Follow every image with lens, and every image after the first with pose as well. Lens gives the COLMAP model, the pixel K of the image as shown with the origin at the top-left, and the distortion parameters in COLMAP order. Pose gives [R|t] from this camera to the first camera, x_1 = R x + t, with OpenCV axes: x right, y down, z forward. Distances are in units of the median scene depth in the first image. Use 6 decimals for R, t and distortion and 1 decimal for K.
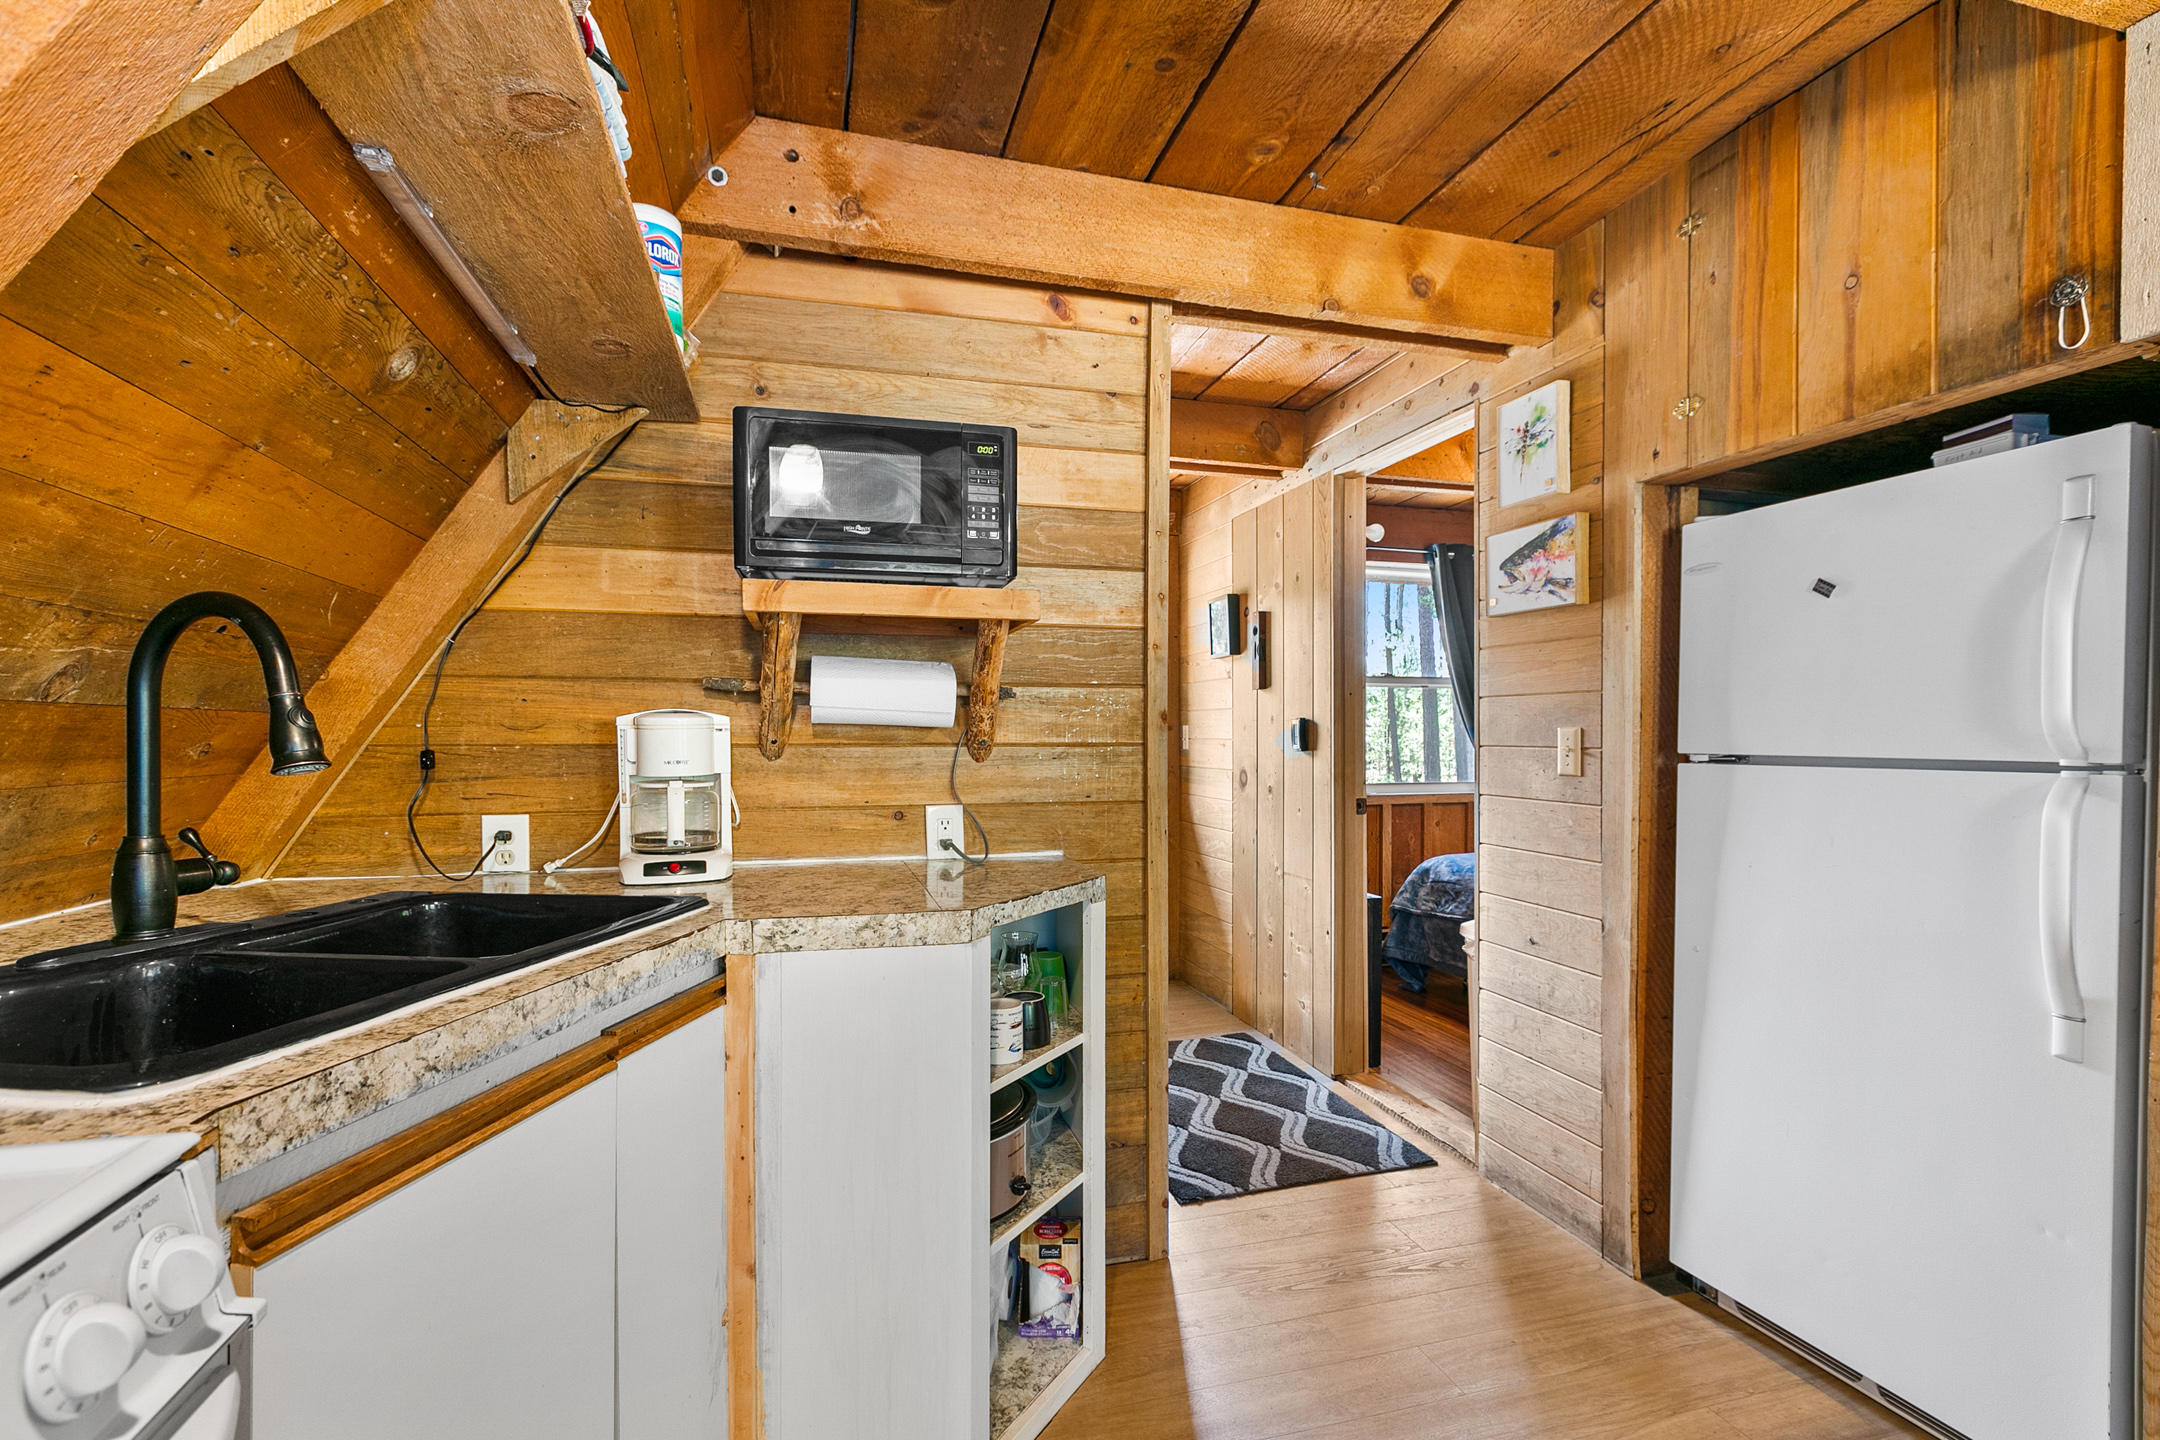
lens RADIAL K [[989.8, 0, 1090.0], [0, 989.8, 753.3], [0, 0, 1]] dist [-0.000123, 0.001053]
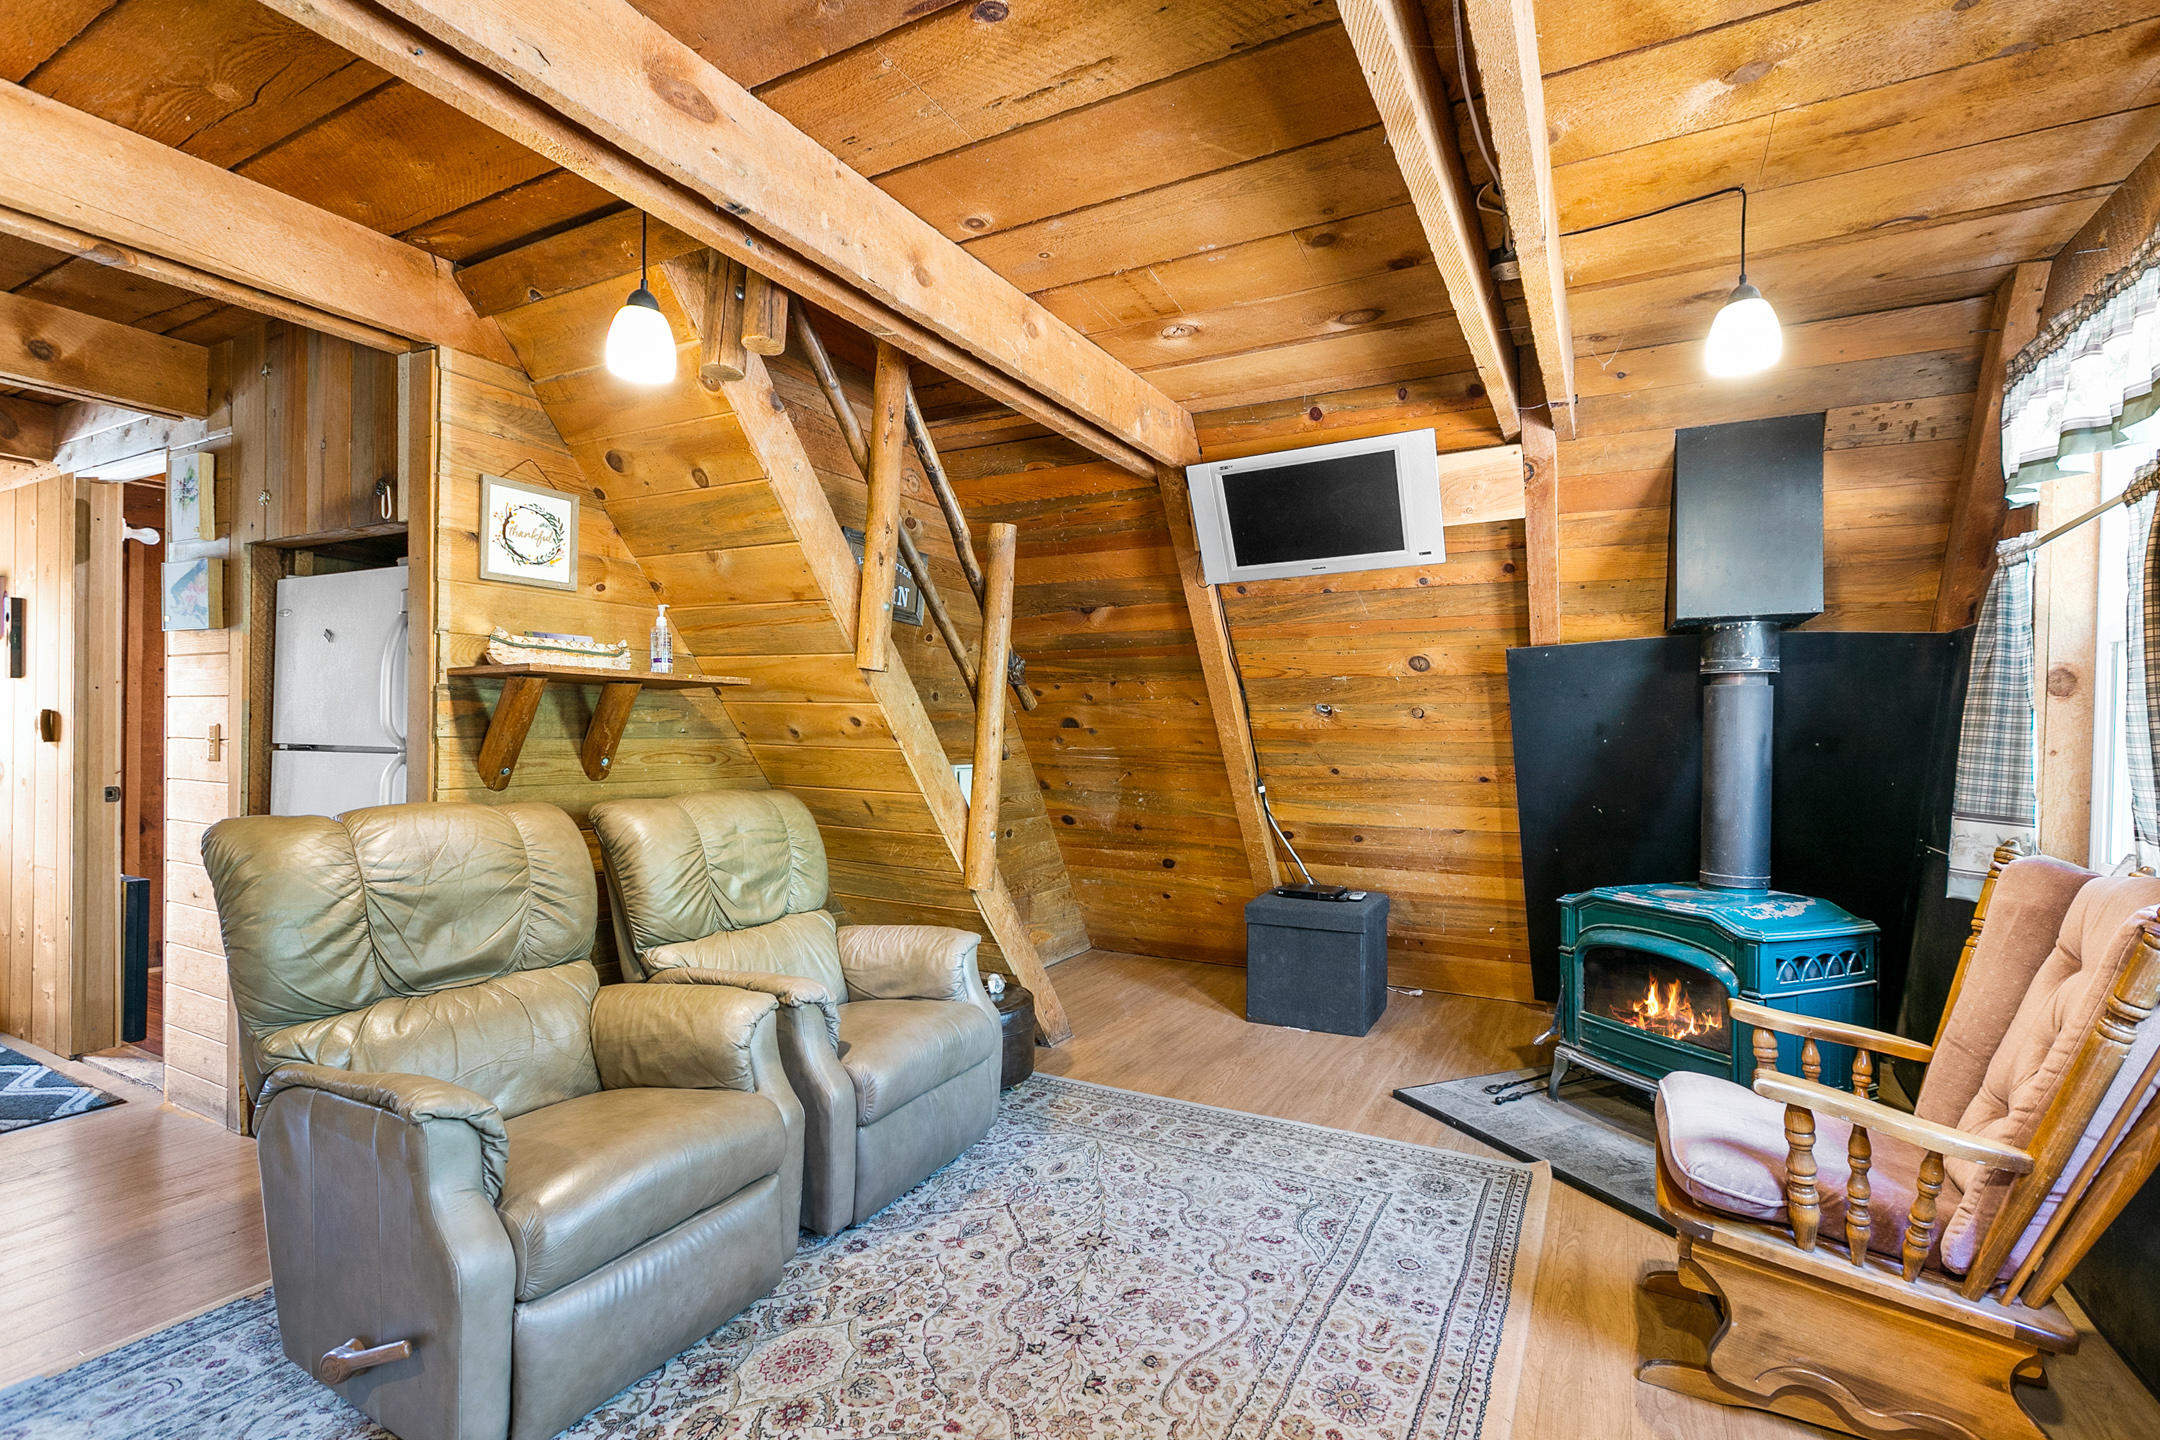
lens RADIAL K [[989.8, 0, 1079.4], [0, 989.8, 726.4], [0, 0, 1]] dist [-0.000123, 0.001053]
pose [[0.702999, 0.007983, 0.711146, 0.314242], [0.003328, 0.999889, -0.014514, 0.000304], [-0.711184, 0.012570, 0.702894, -0.609742]]
